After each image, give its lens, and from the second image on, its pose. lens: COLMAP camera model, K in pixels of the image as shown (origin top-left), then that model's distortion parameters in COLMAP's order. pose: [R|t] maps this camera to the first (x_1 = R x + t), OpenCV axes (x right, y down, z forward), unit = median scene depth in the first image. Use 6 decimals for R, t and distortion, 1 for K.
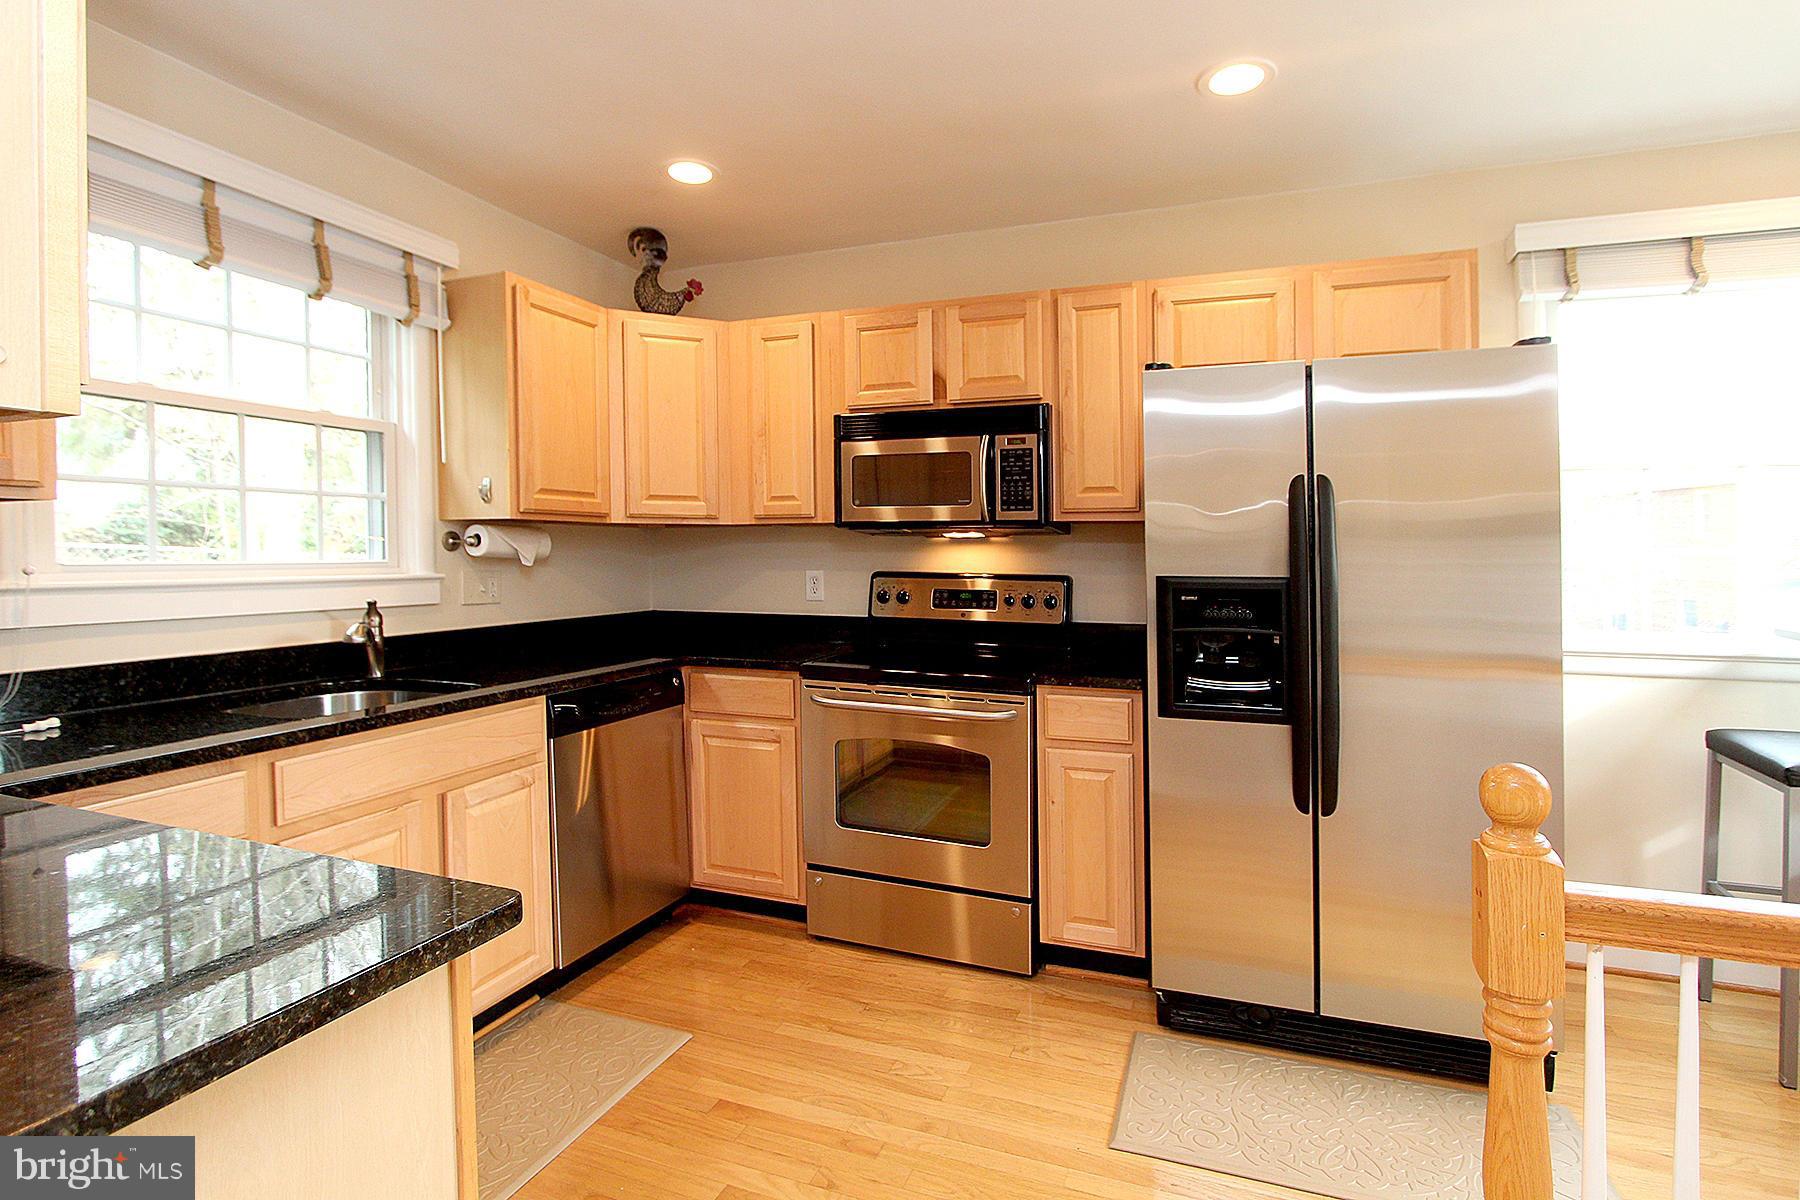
lens RADIAL K [[860.2, 0, 955.9], [0, 860.2, 552.7], [0, 0, 1]] dist [-0.025970, 0.000163]
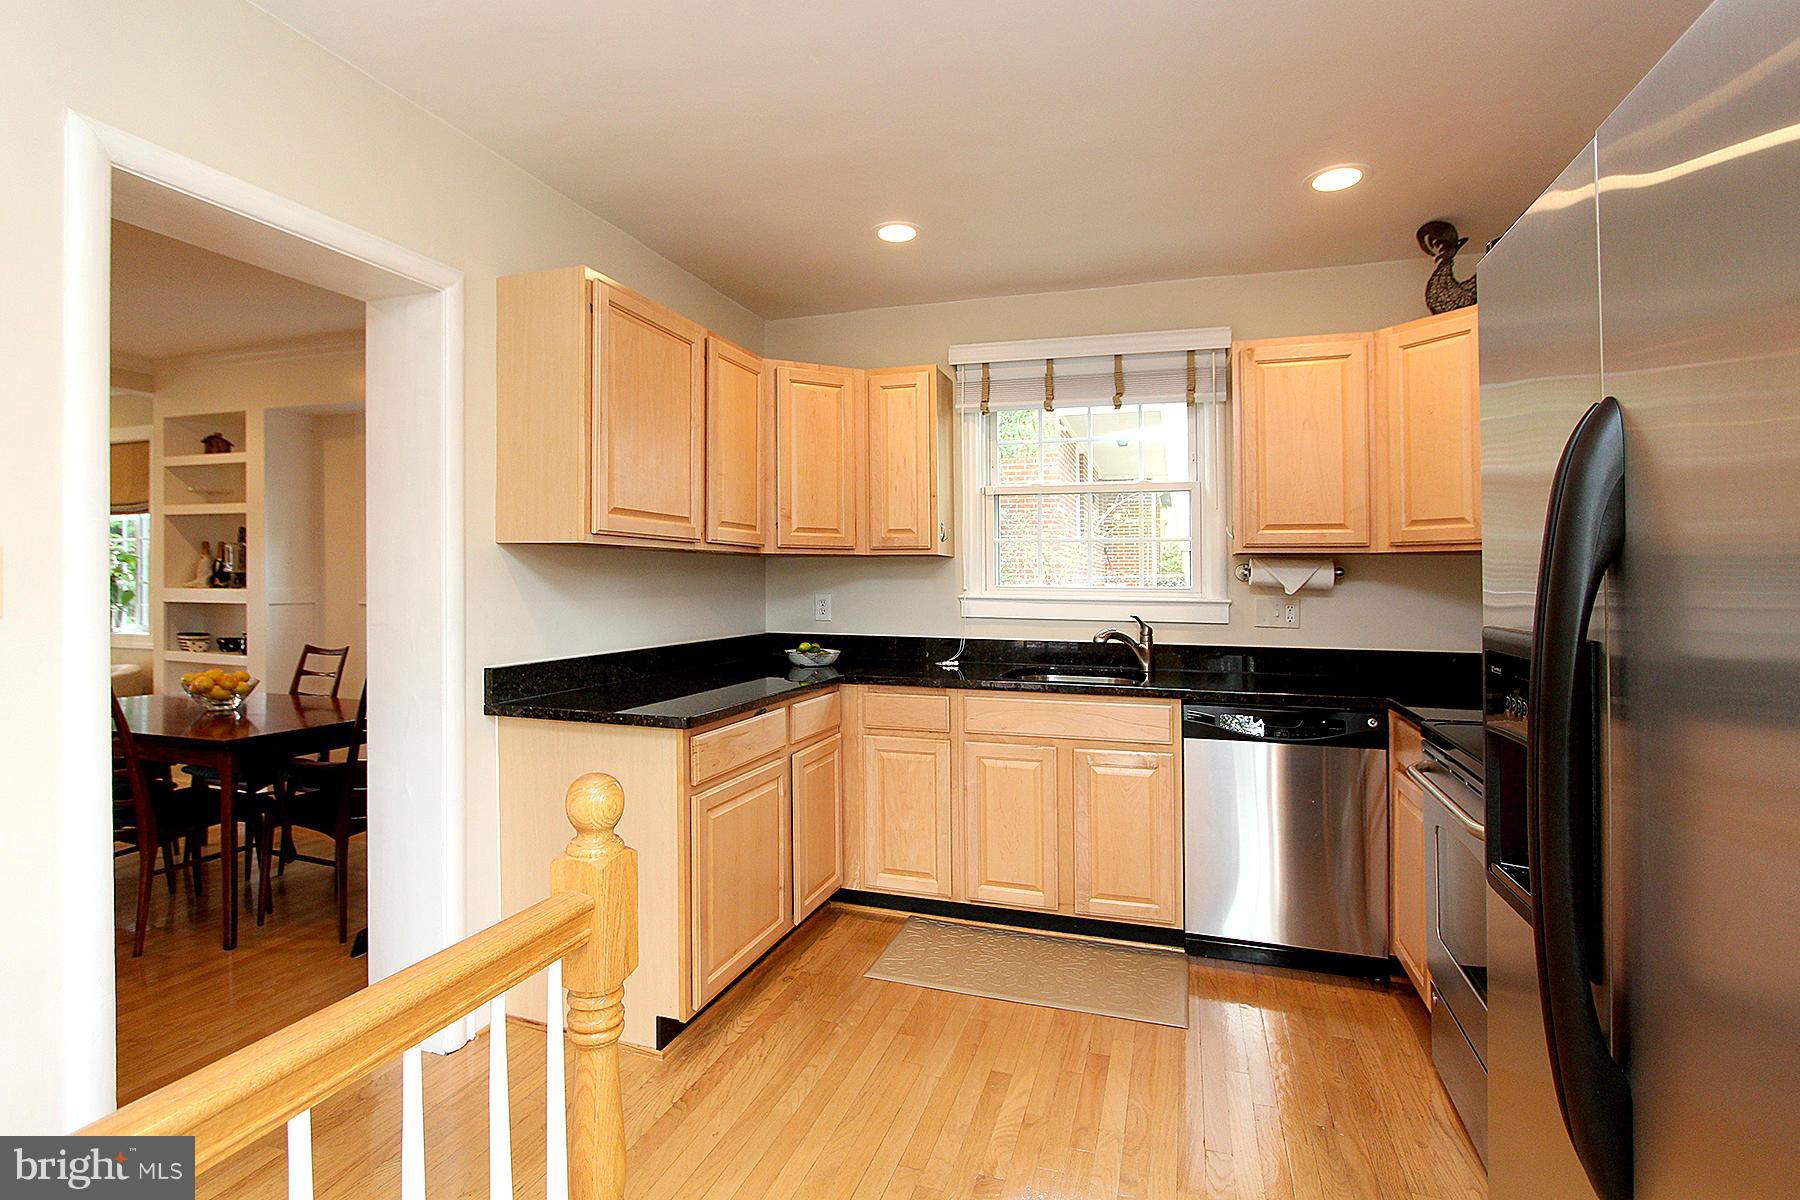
lens RADIAL K [[884.7, 0, 887.5], [0, 884.7, 588.9], [0, 0, 1]] dist [-0.007852, -0.000300]
pose [[0.005516, 0.015644, -0.999862, 0.668667], [-0.004154, 0.999869, 0.015621, -0.007724], [0.999976, 0.004068, 0.005580, 0.504548]]
